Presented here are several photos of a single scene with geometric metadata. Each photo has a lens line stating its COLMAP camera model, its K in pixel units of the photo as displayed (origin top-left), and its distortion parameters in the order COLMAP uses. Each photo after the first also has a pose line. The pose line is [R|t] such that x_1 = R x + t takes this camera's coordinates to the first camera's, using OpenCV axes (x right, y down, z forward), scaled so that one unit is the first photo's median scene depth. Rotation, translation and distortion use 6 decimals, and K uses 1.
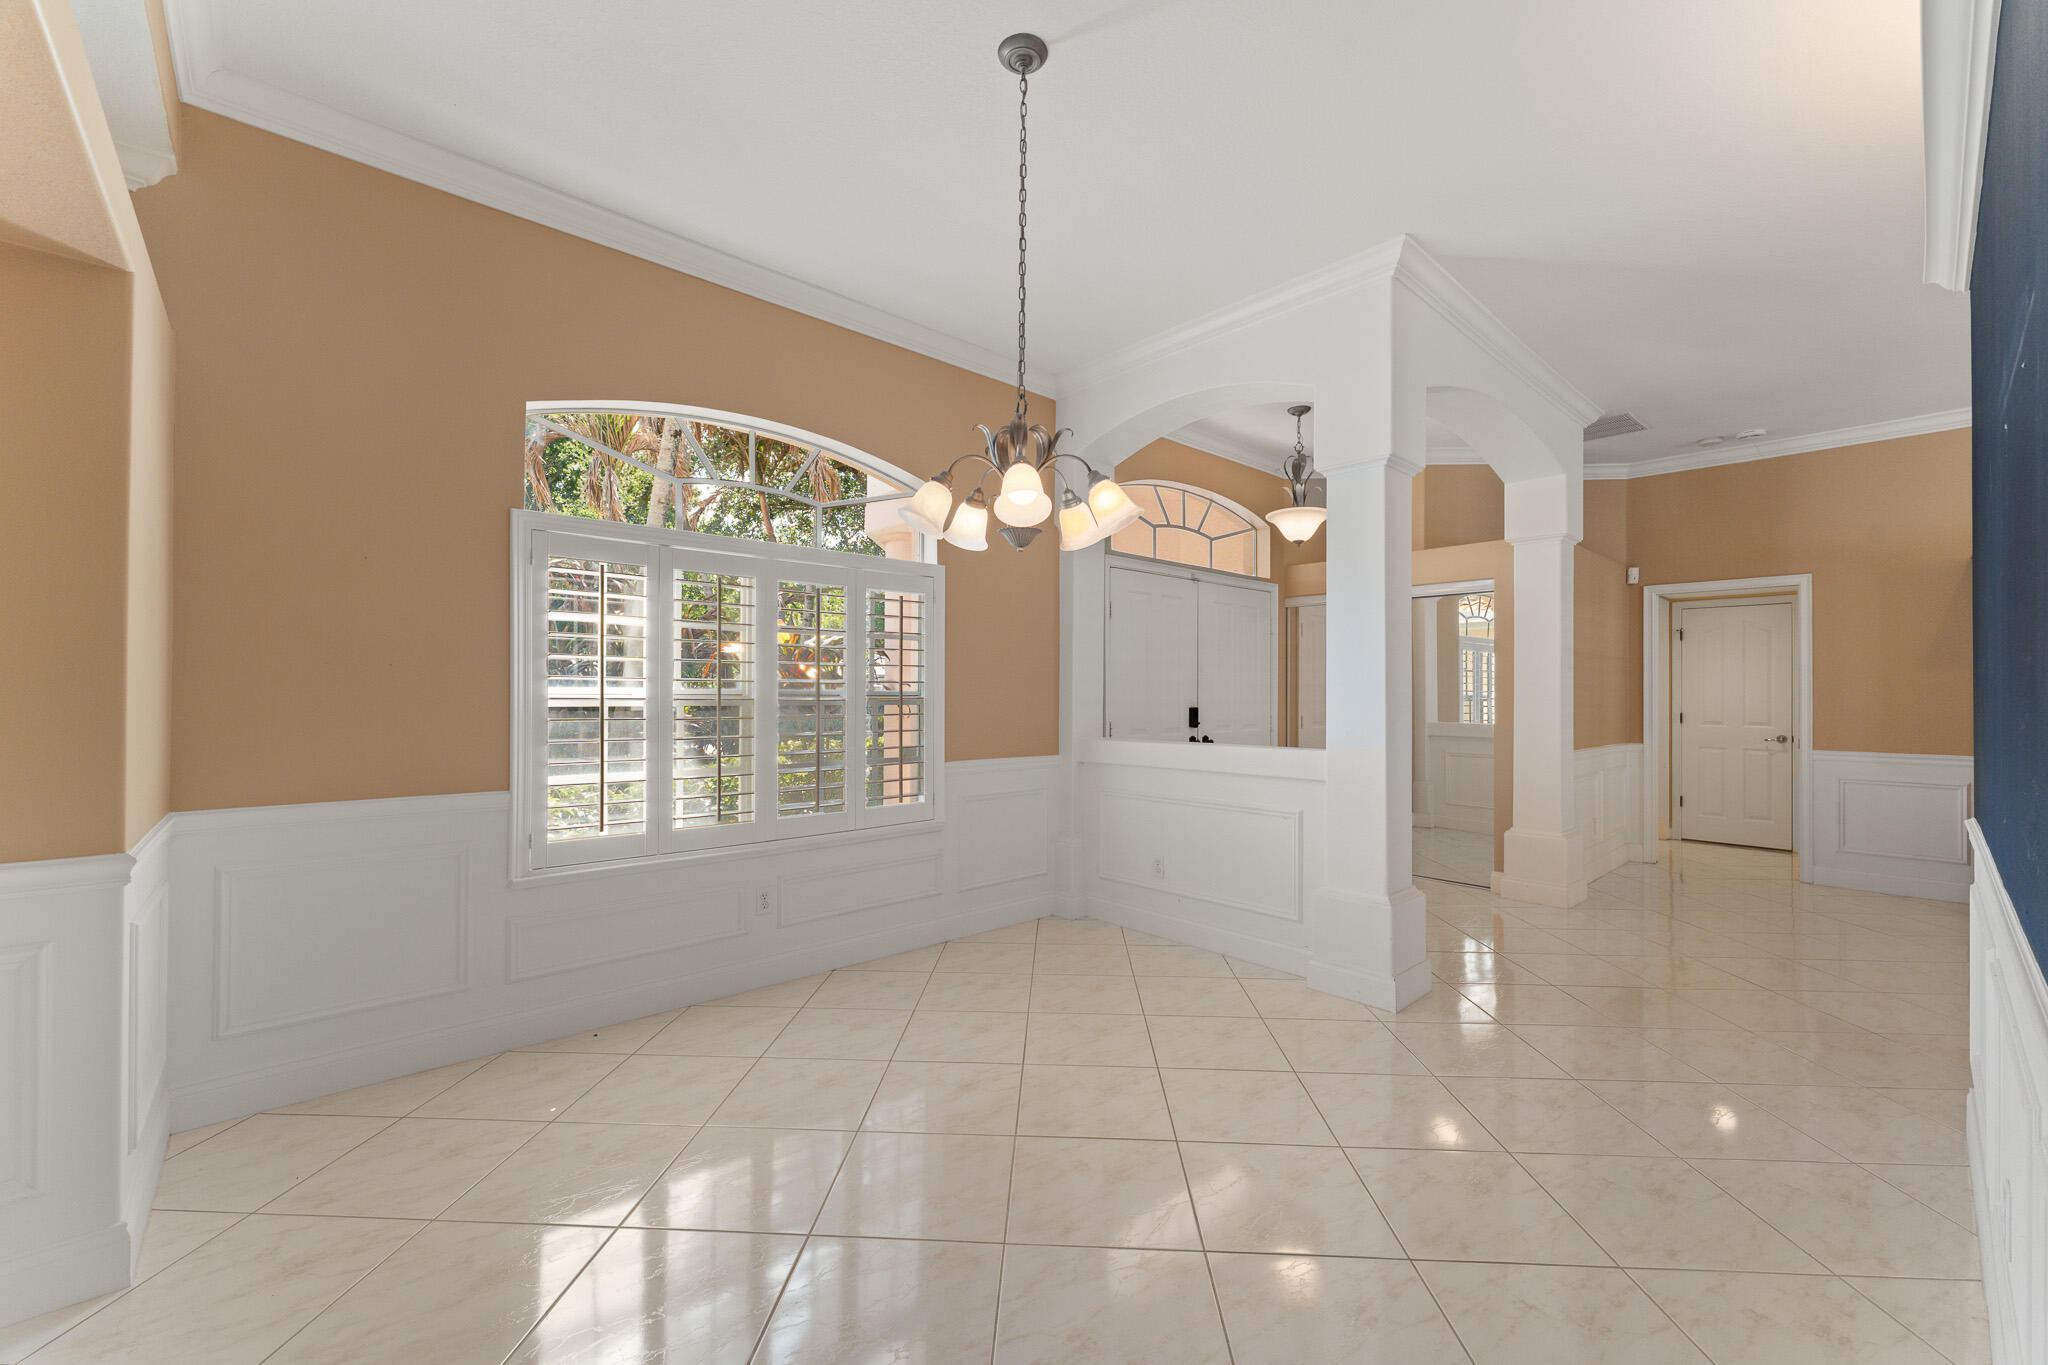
lens RADIAL K [[819.7, 0, 1019.8], [0, 819.7, 707.6], [0, 0, 1]] dist [-0.016121, -0.000084]
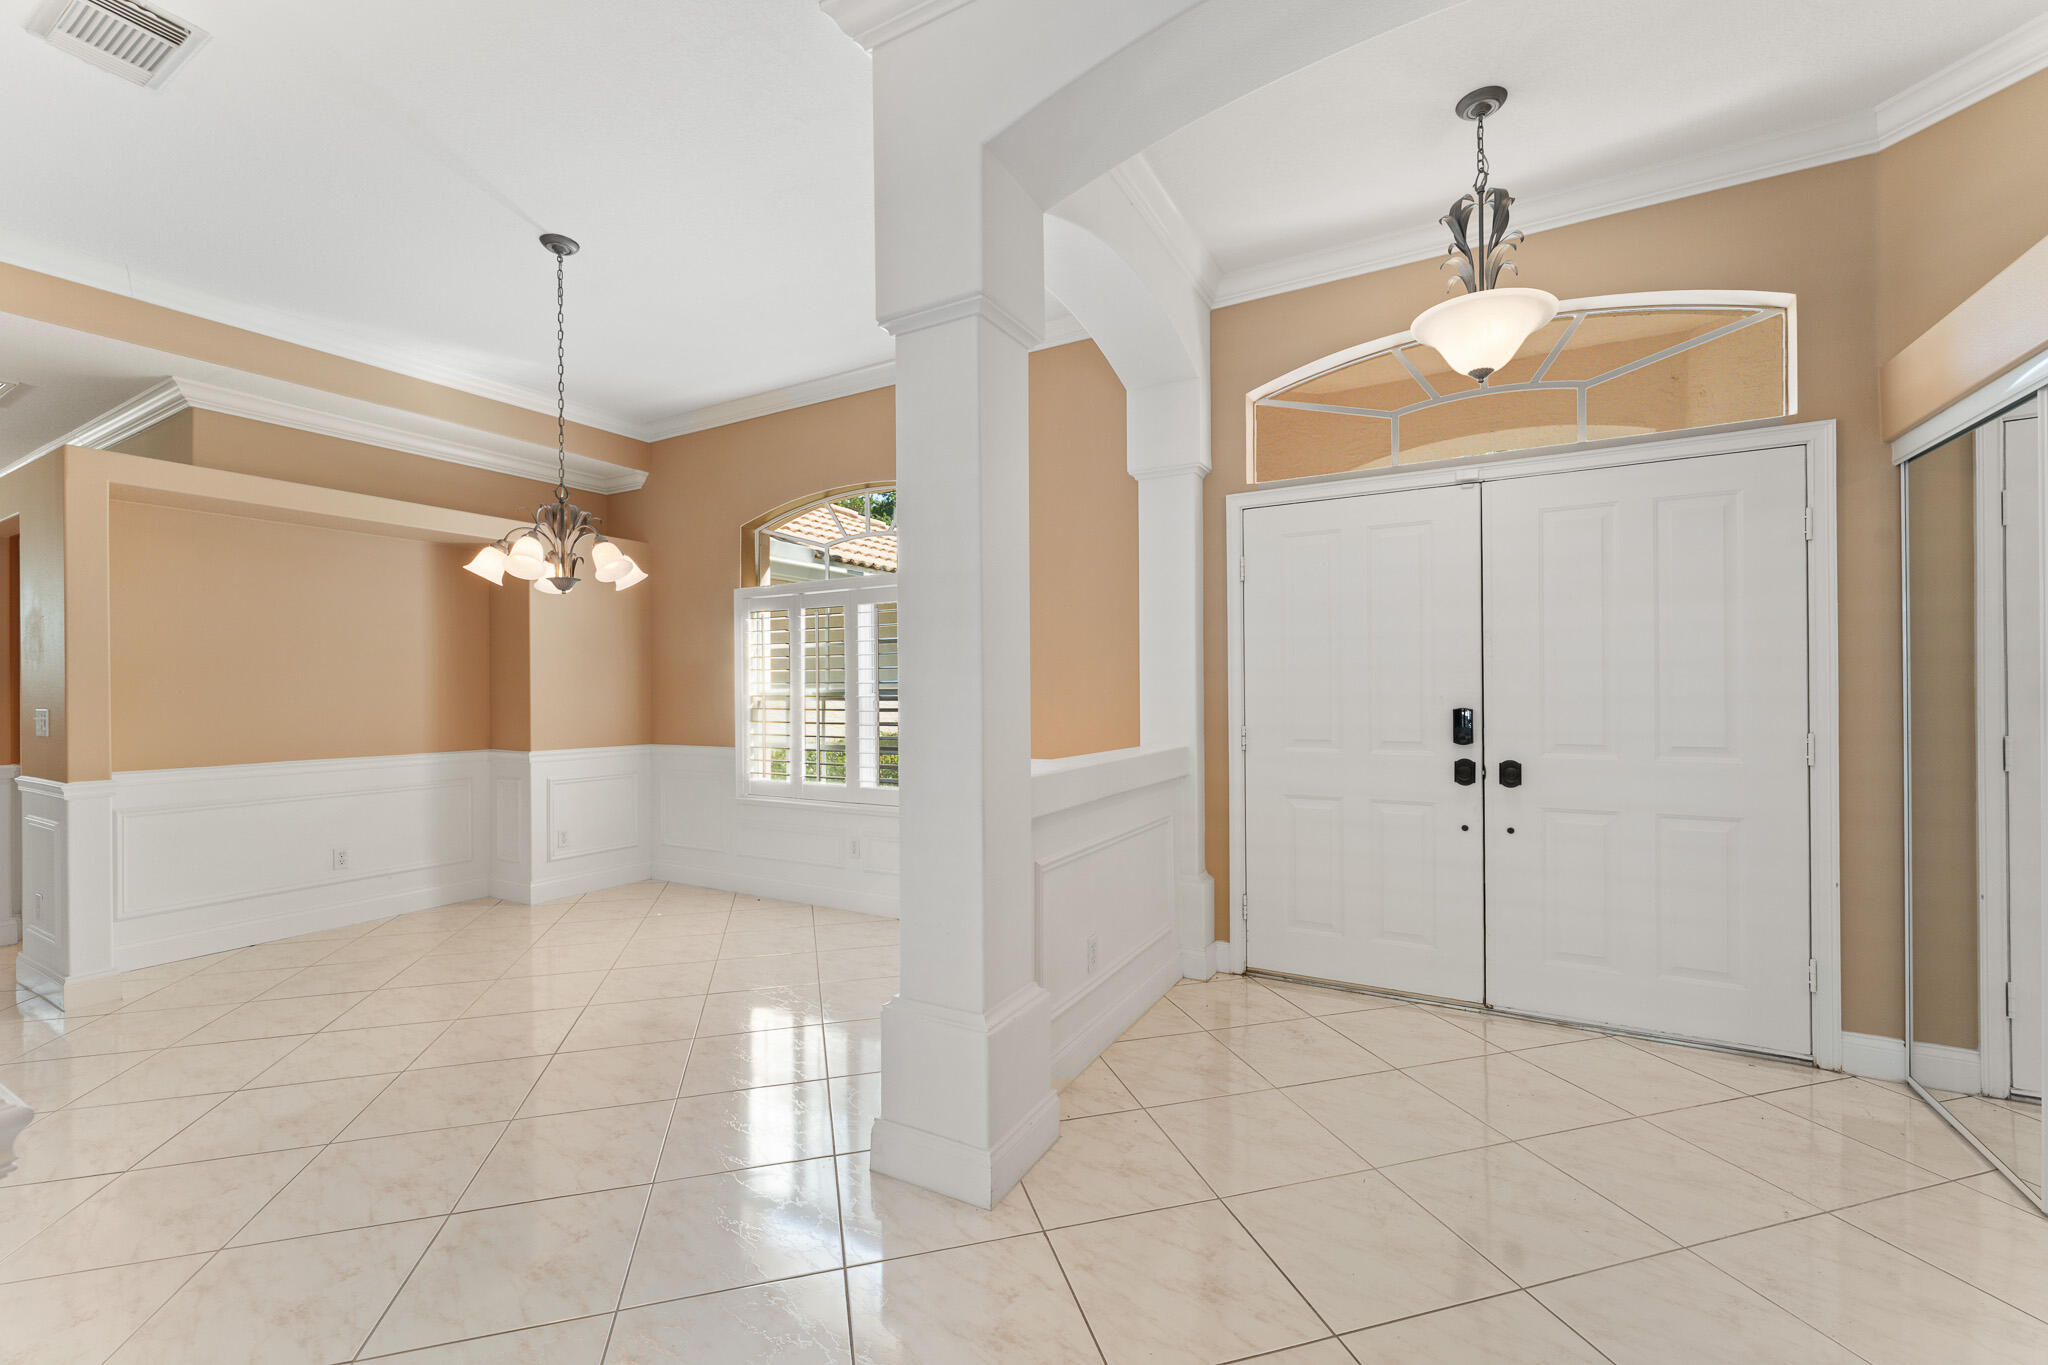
lens RADIAL K [[819.7, 0, 1019.8], [0, 819.7, 707.6], [0, 0, 1]] dist [-0.016121, -0.000084]
pose [[0.313189, 0.005042, -0.949677, 1.098346], [-0.011317, 0.999935, 0.001577, 0.003407], [0.949623, 0.010253, 0.313226, 0.891420]]
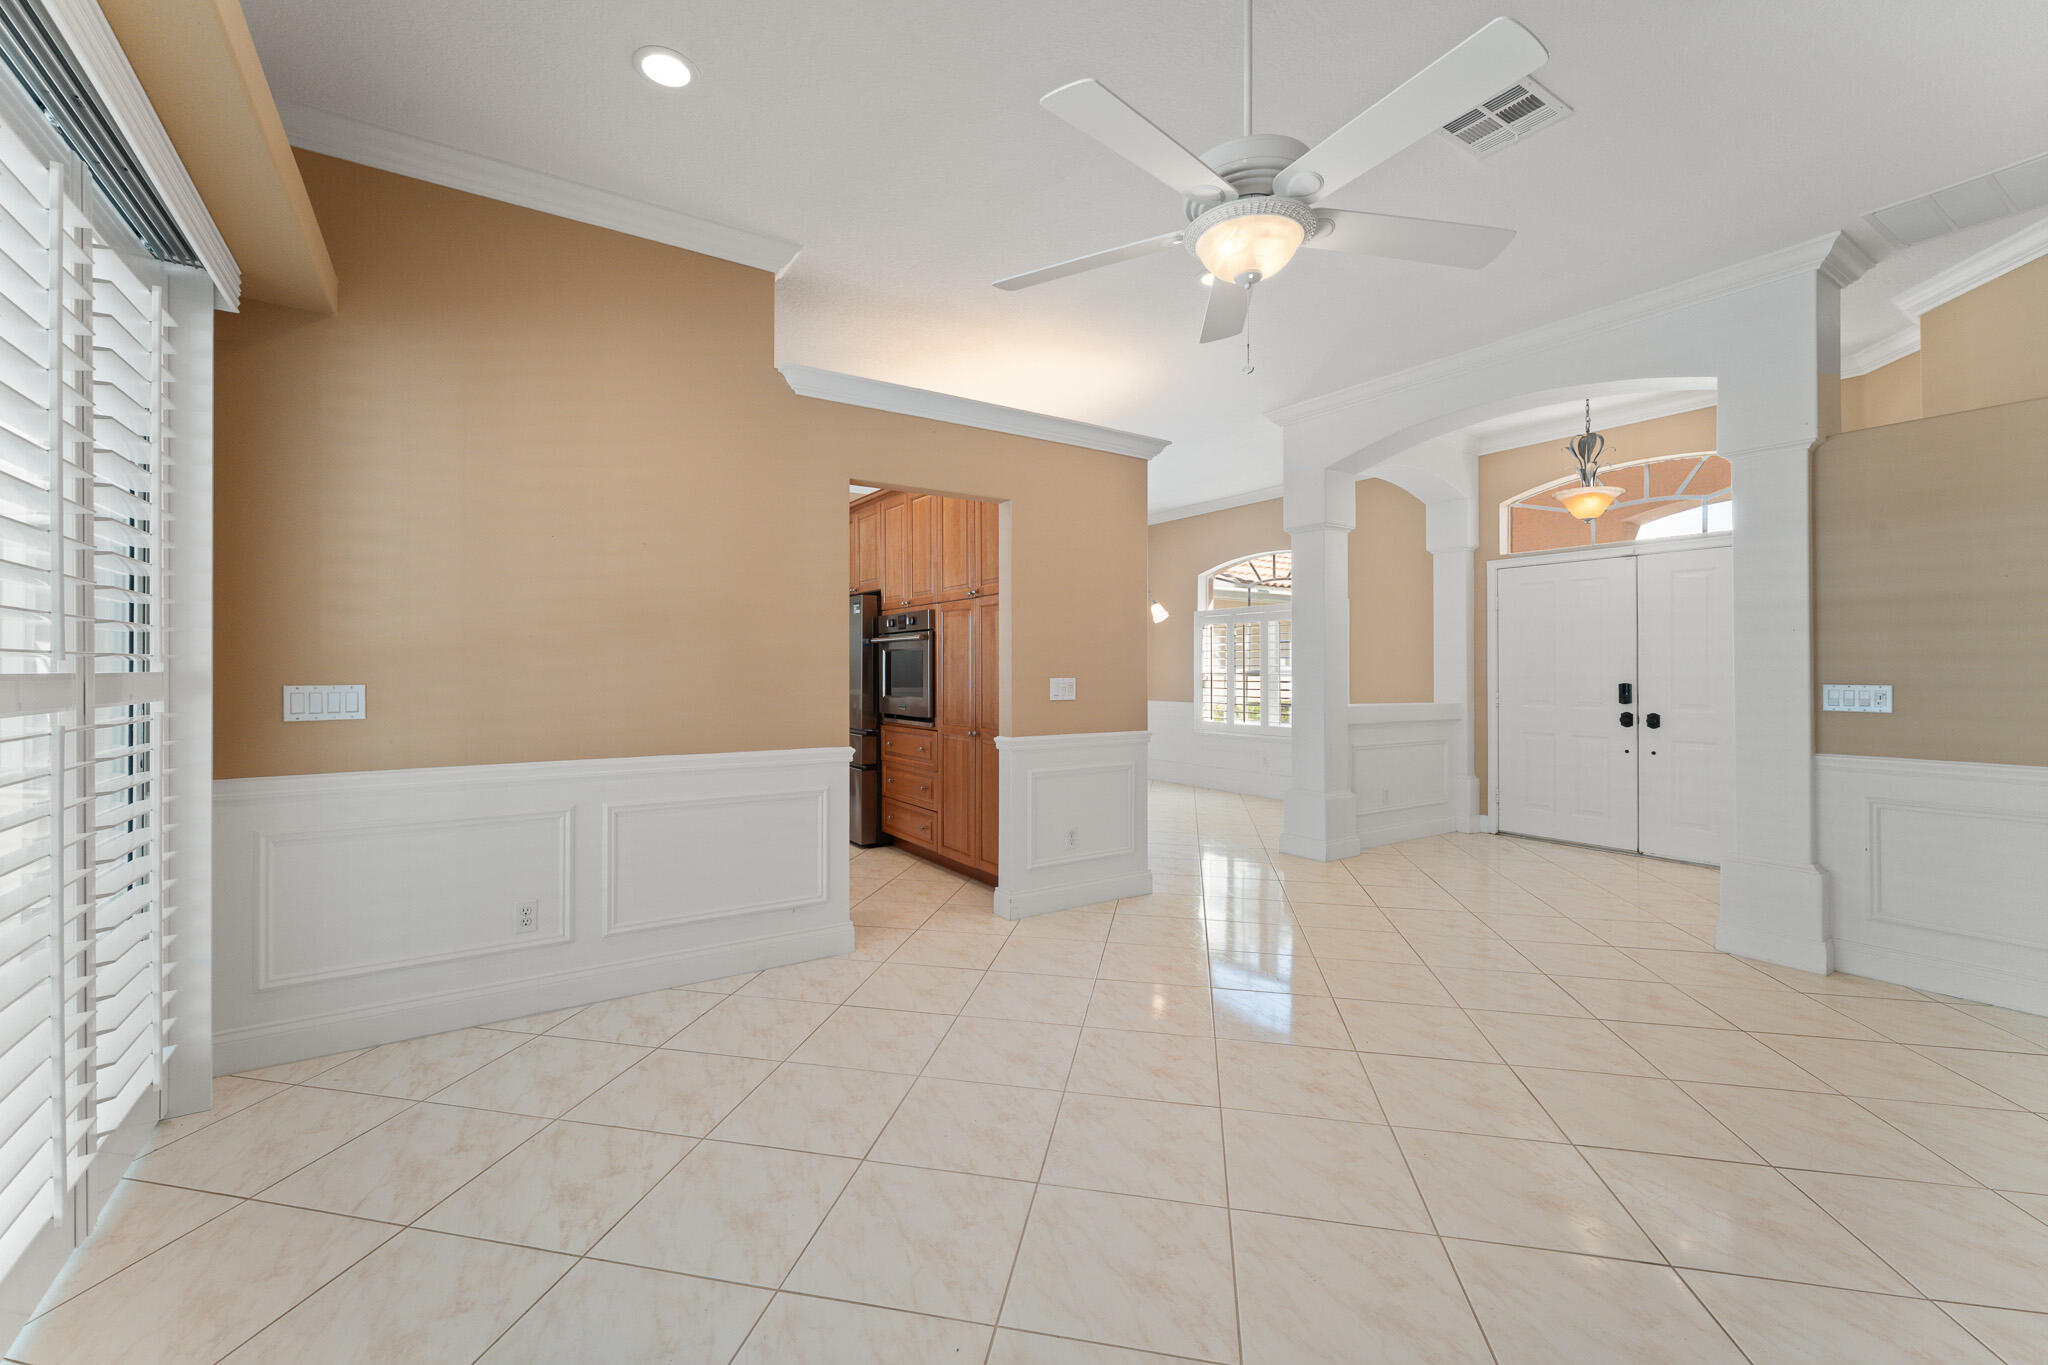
lens RADIAL K [[813.9, 0, 1021.1], [0, 813.9, 677.0], [0, 0, 1]] dist [-0.000729, -0.000262]
pose [[-0.145958, 0.002493, -0.989288, 2.199168], [-0.017259, 0.999838, 0.005066, -0.000554], [0.989140, 0.017813, -0.145891, 0.691423]]
